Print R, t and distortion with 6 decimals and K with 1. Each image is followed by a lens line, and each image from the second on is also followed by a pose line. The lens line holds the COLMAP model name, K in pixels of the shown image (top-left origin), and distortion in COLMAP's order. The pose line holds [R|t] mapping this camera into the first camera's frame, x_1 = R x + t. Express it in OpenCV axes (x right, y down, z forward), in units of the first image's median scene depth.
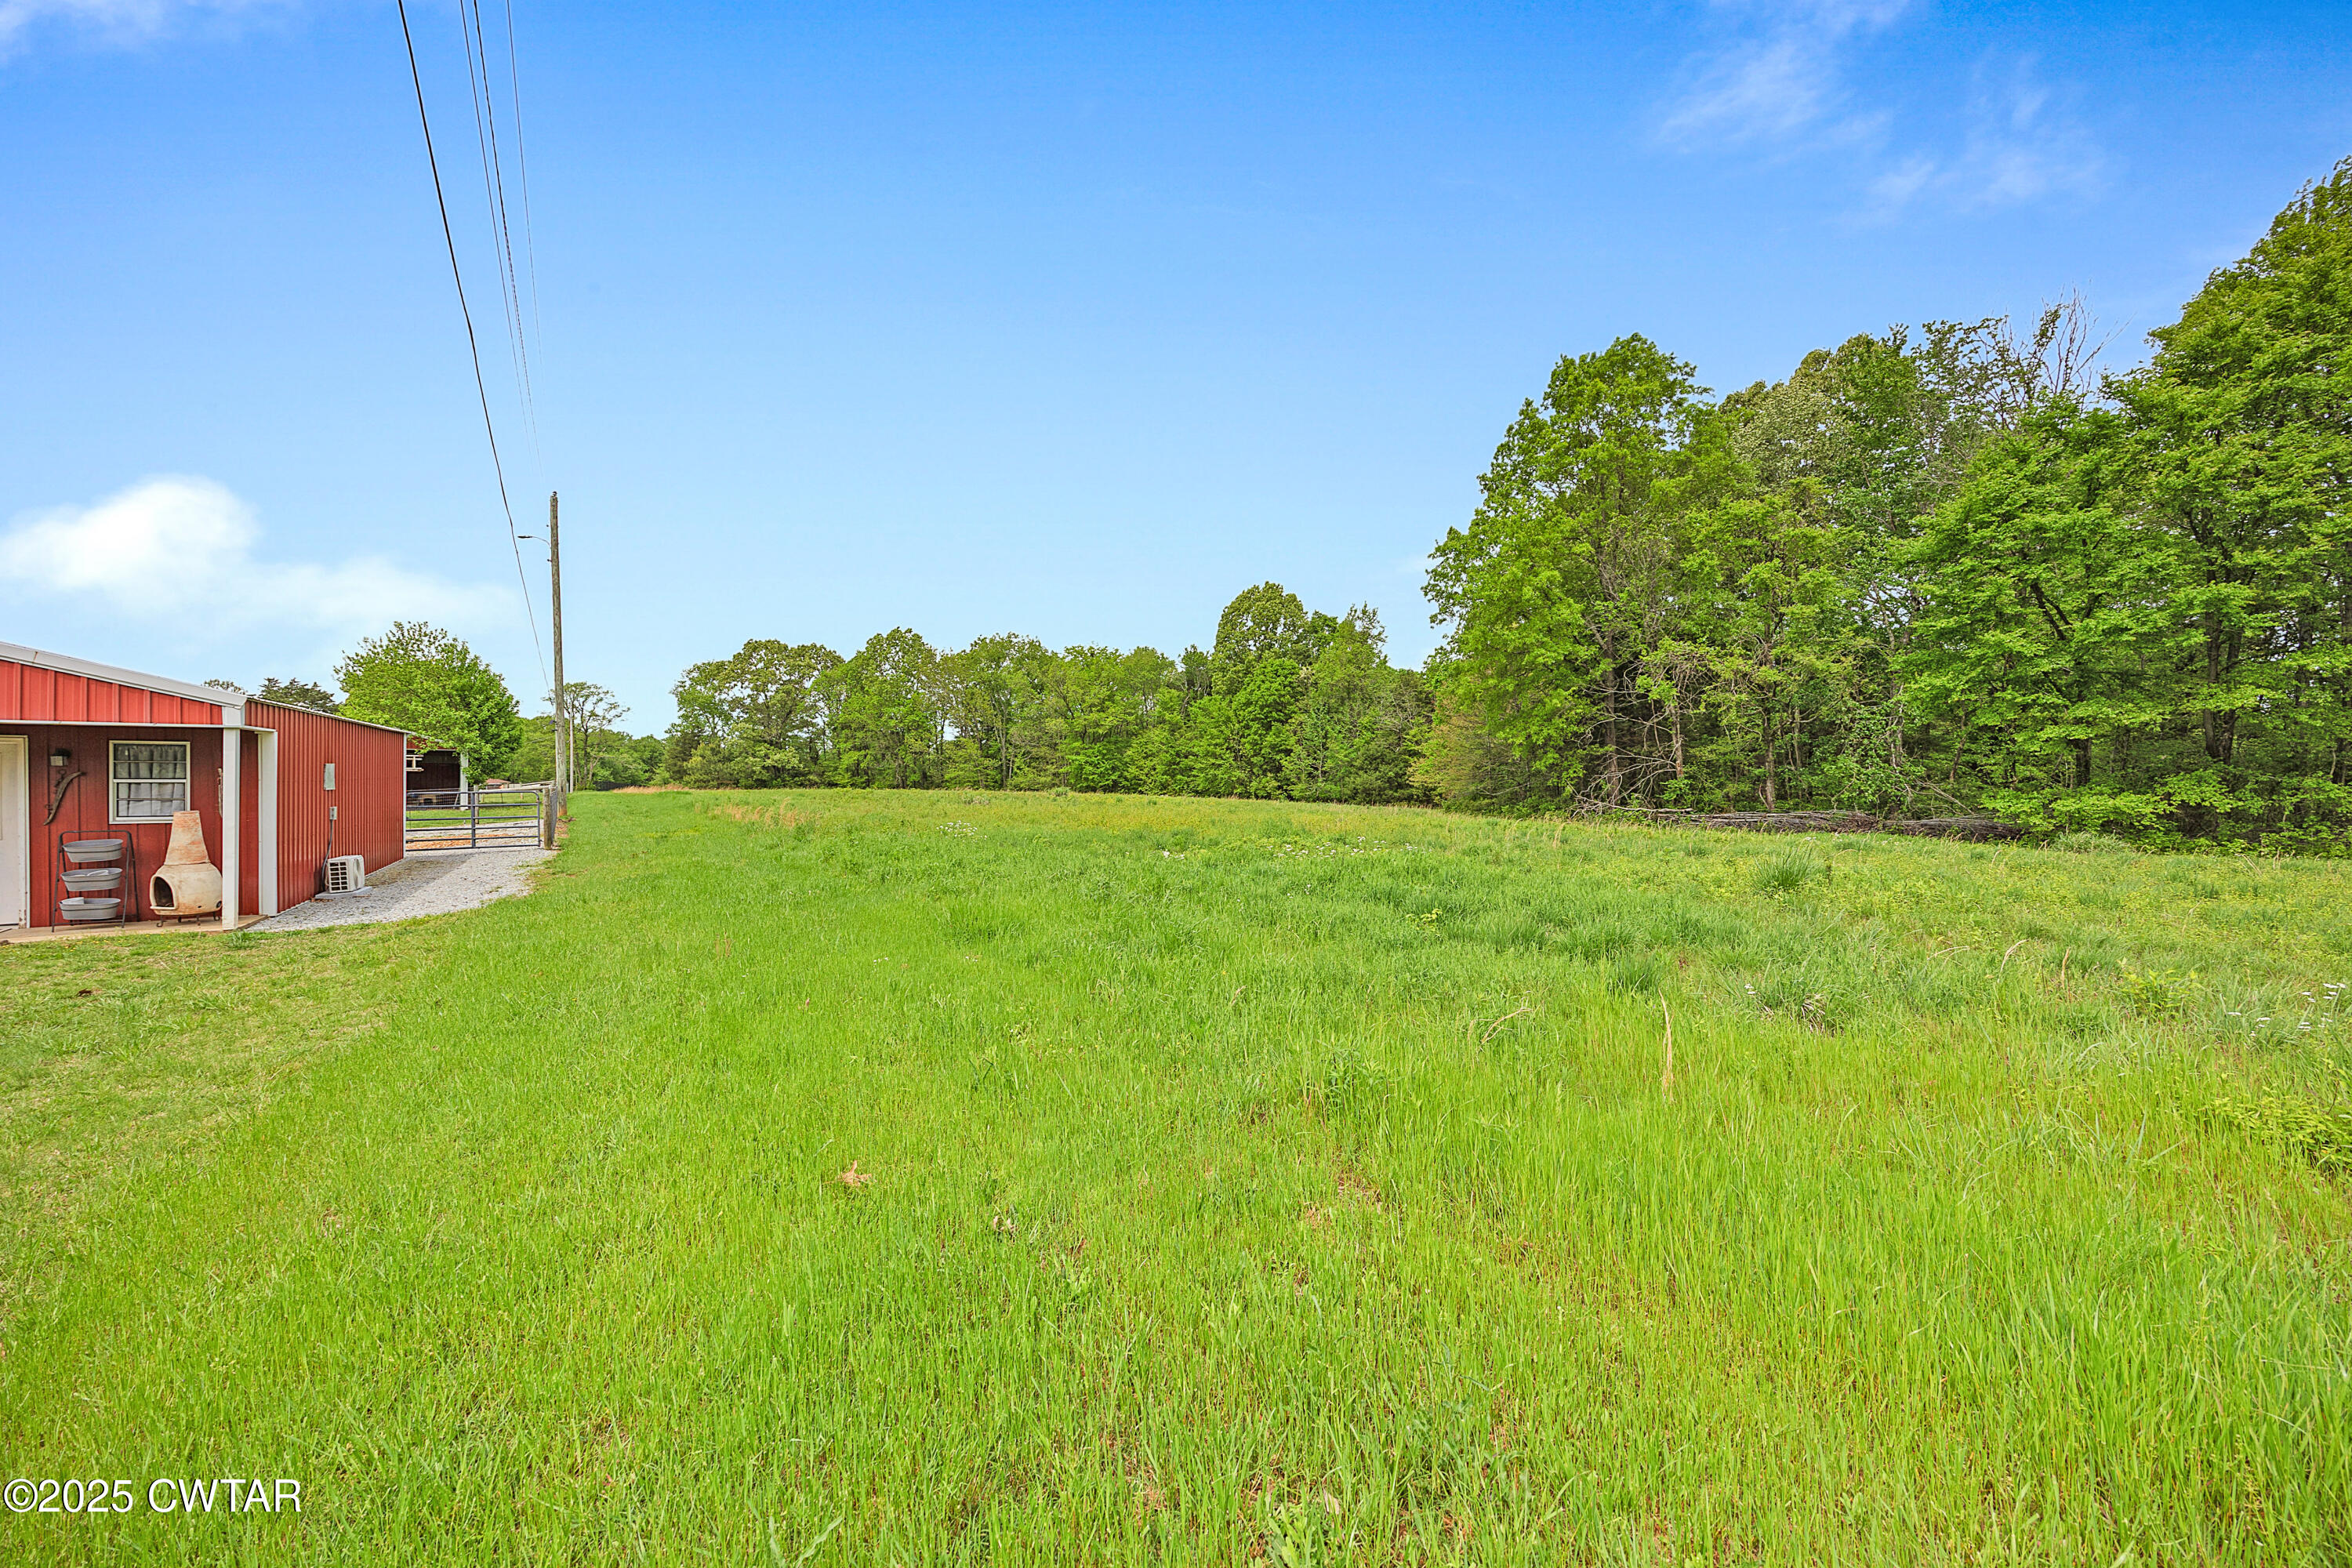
lens RADIAL K [[917.8, 0, 1166.3], [0, 917.8, 782.8], [0, 0, 1]] dist [0.004341, 0.000019]
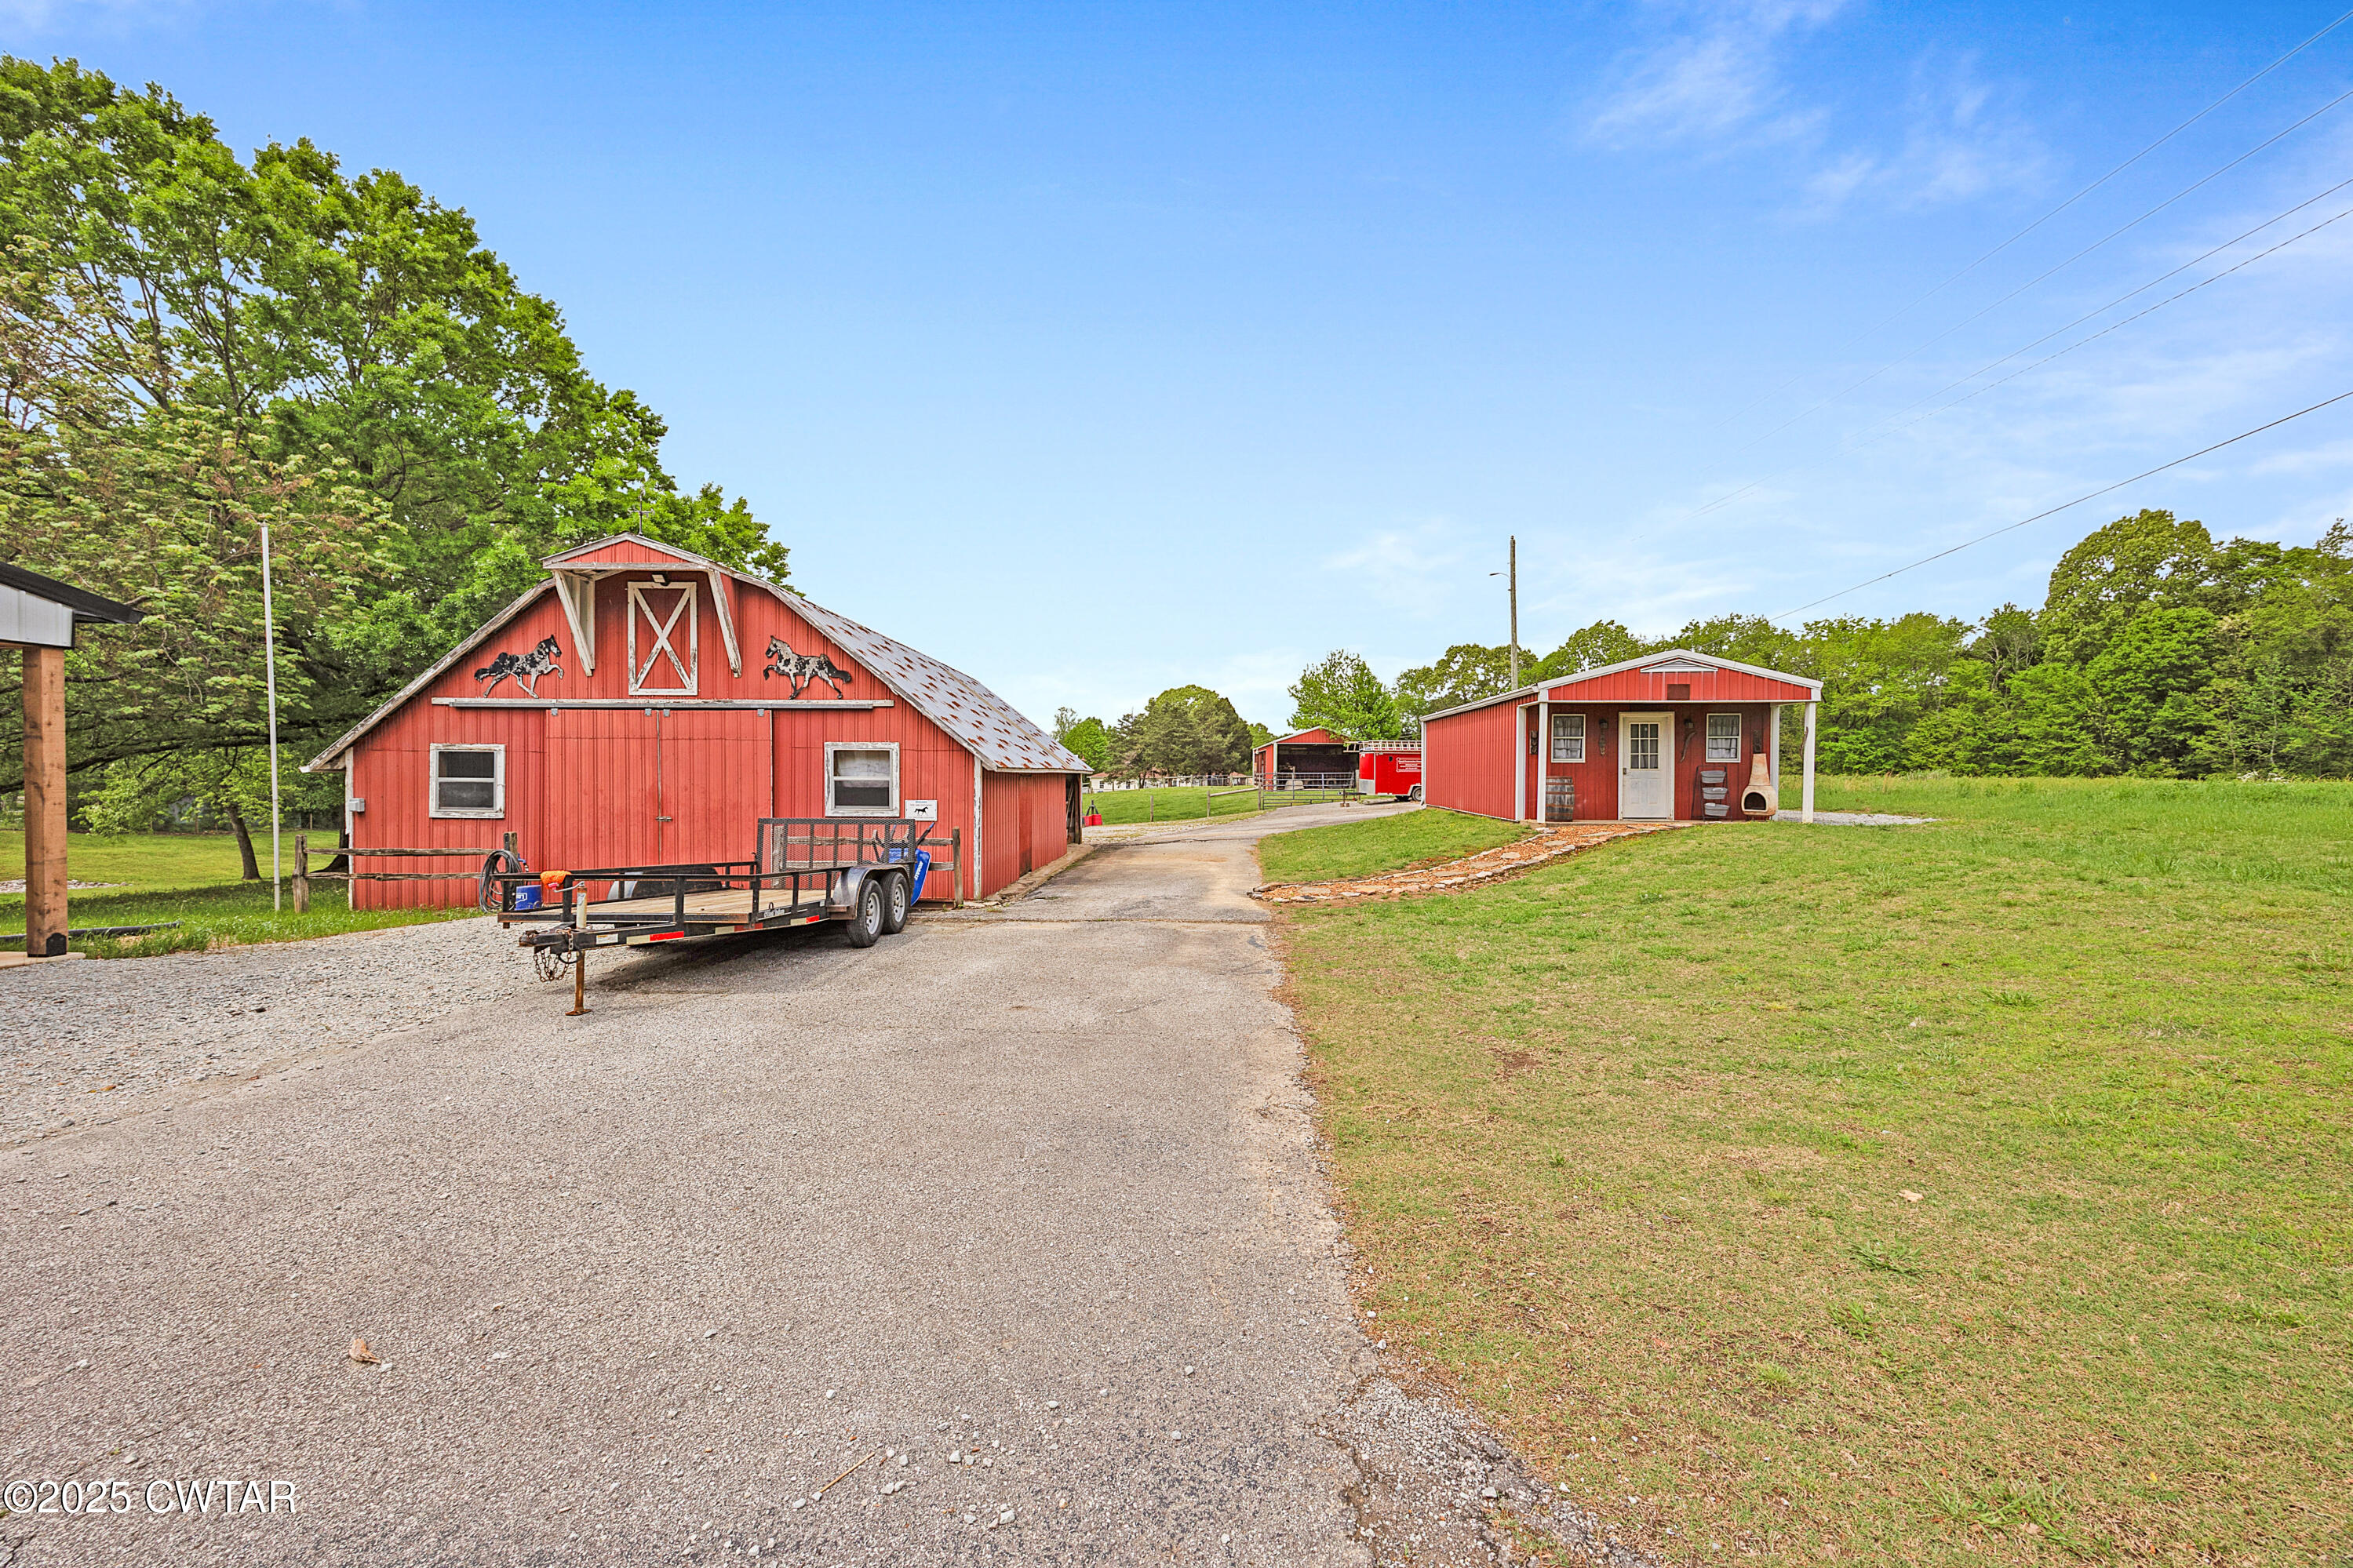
lens RADIAL K [[918.1, 0, 1168.8], [0, 918.1, 789.8], [0, 0, 1]] dist [0.004341, 0.000019]
pose [[0.811441, 0.004729, -0.584415, -0.100335], [0.000298, 0.999964, 0.008505, 0.008409], [0.584434, -0.007075, 0.811410, -0.106883]]
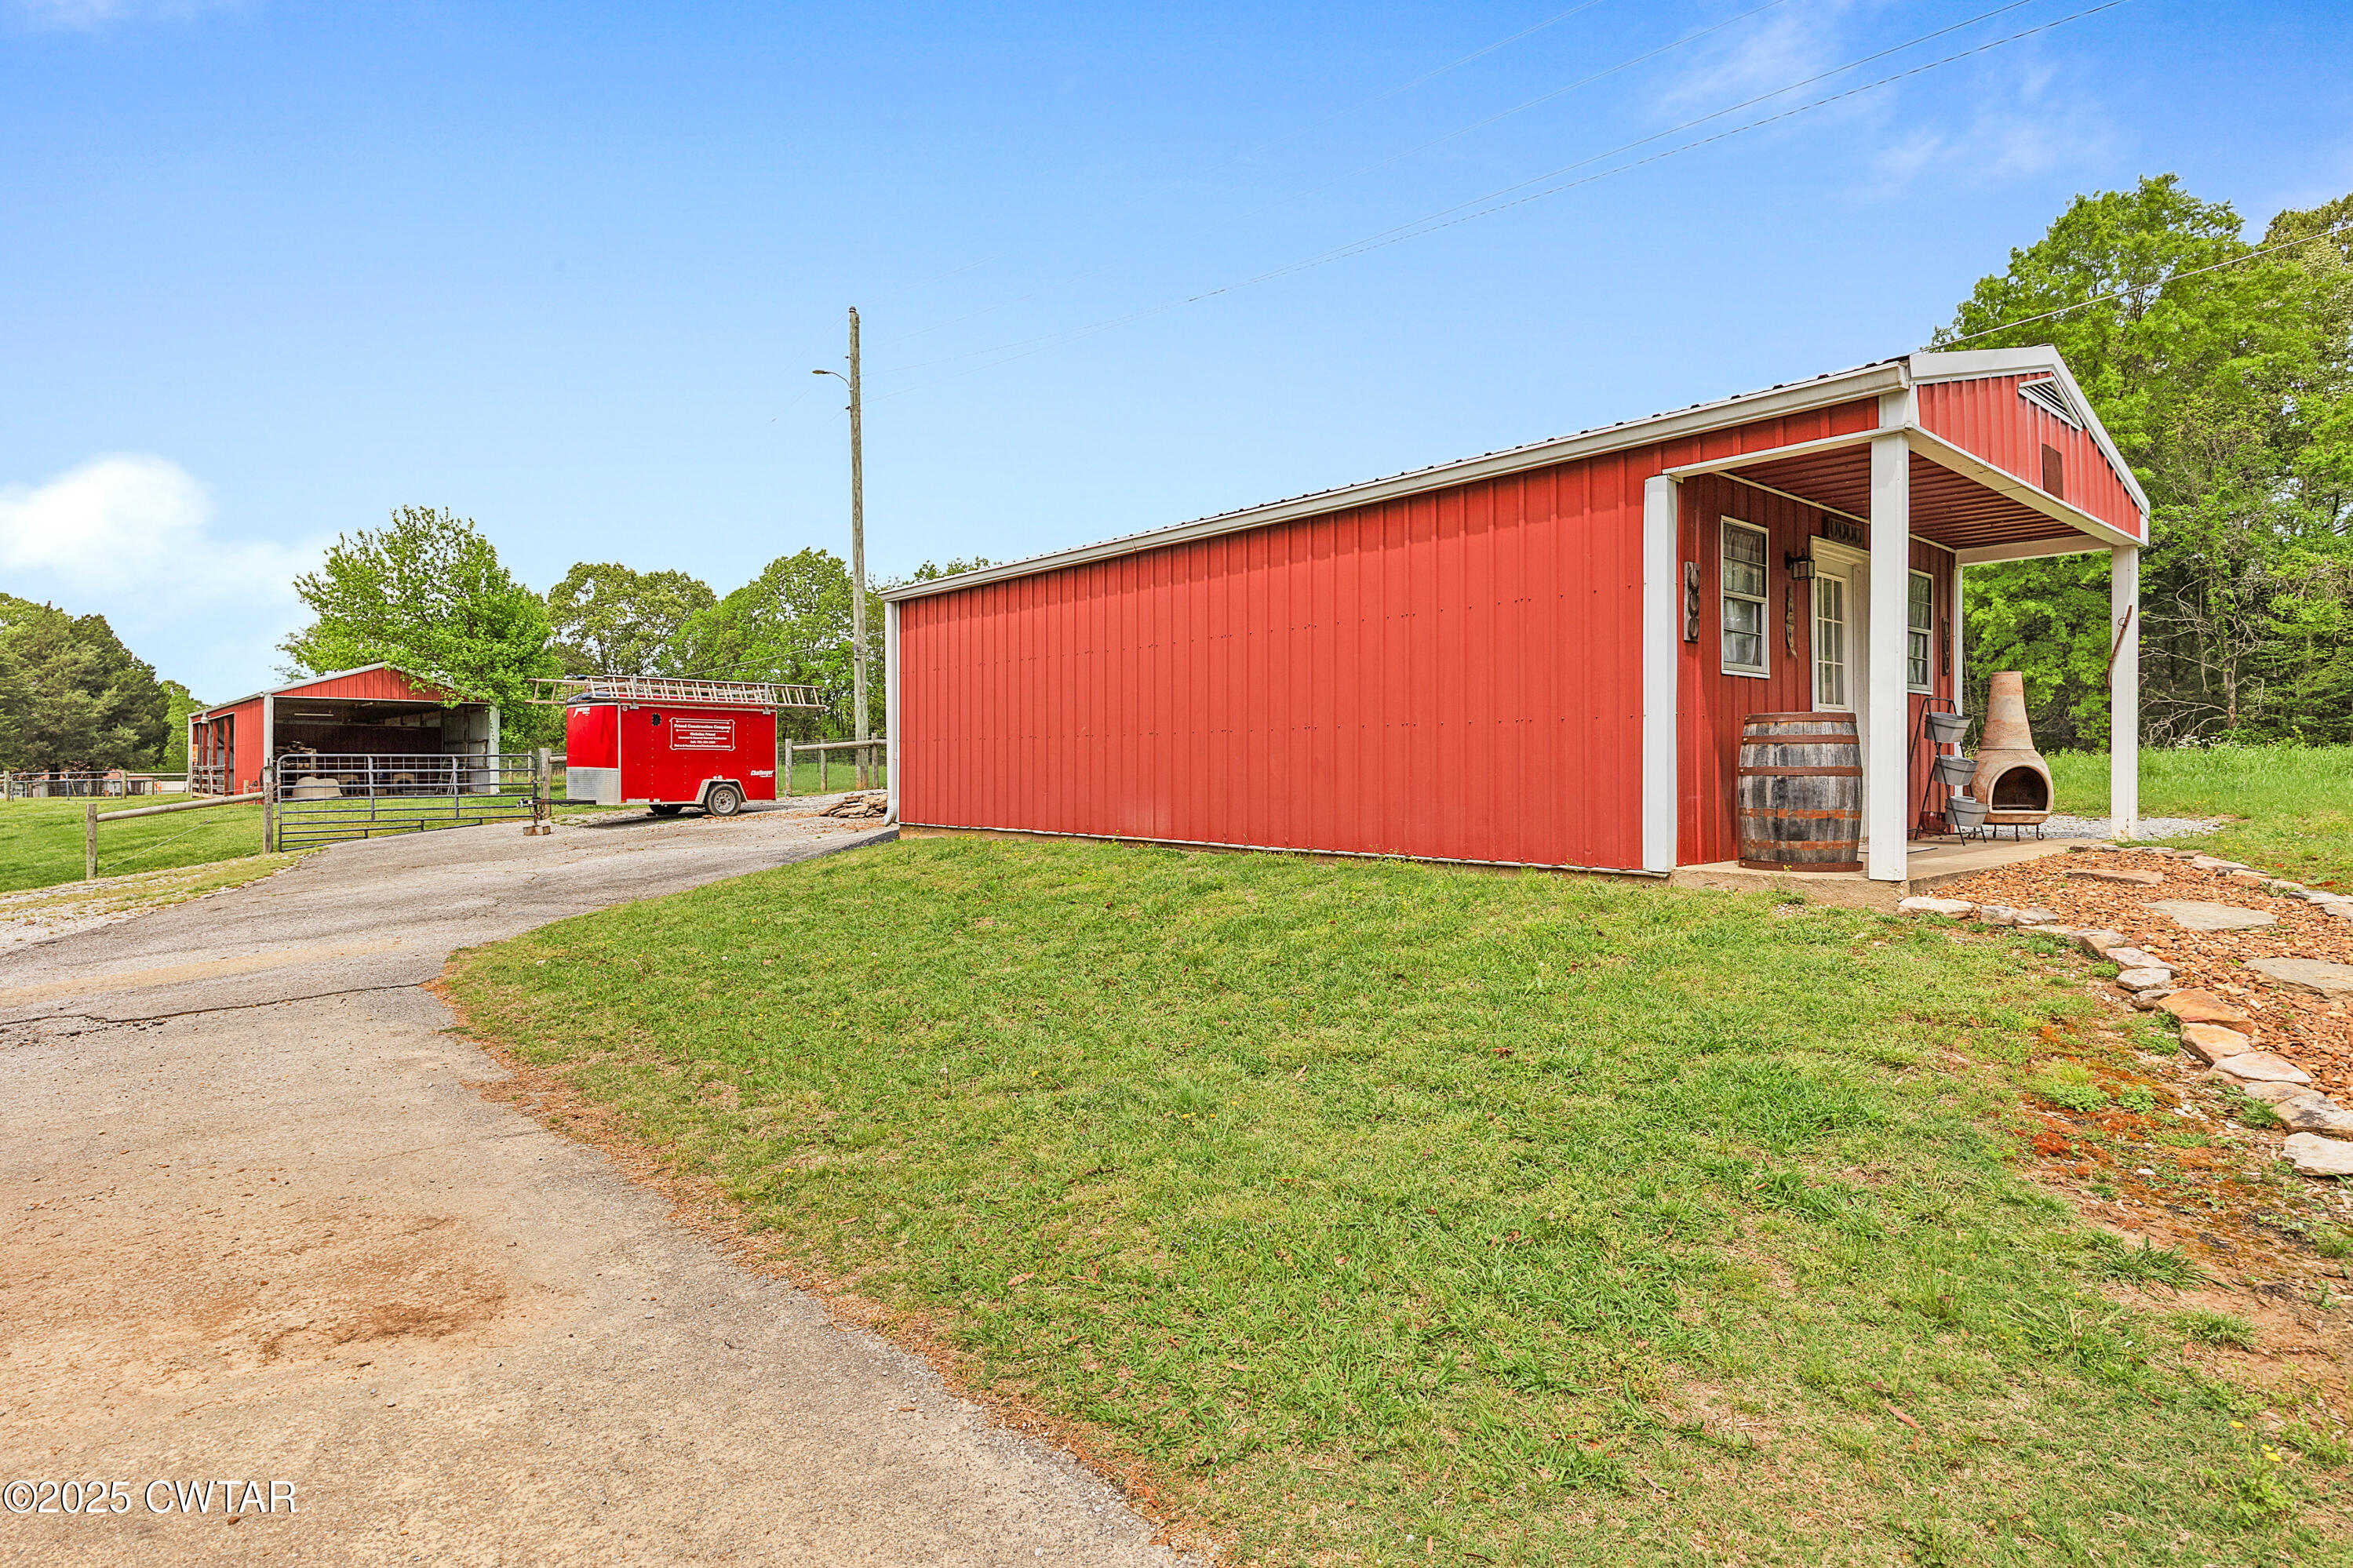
lens RADIAL K [[1261.0, 0, 1165.4], [0, 1261.0, 777.3], [0, 0, 1]] dist [0.006795, -0.000236]
pose [[0.989398, -0.009333, 0.144930, -0.190269], [0.009754, 0.999950, -0.002196, 0.010419], [-0.144902, 0.003586, 0.989439, 0.018243]]
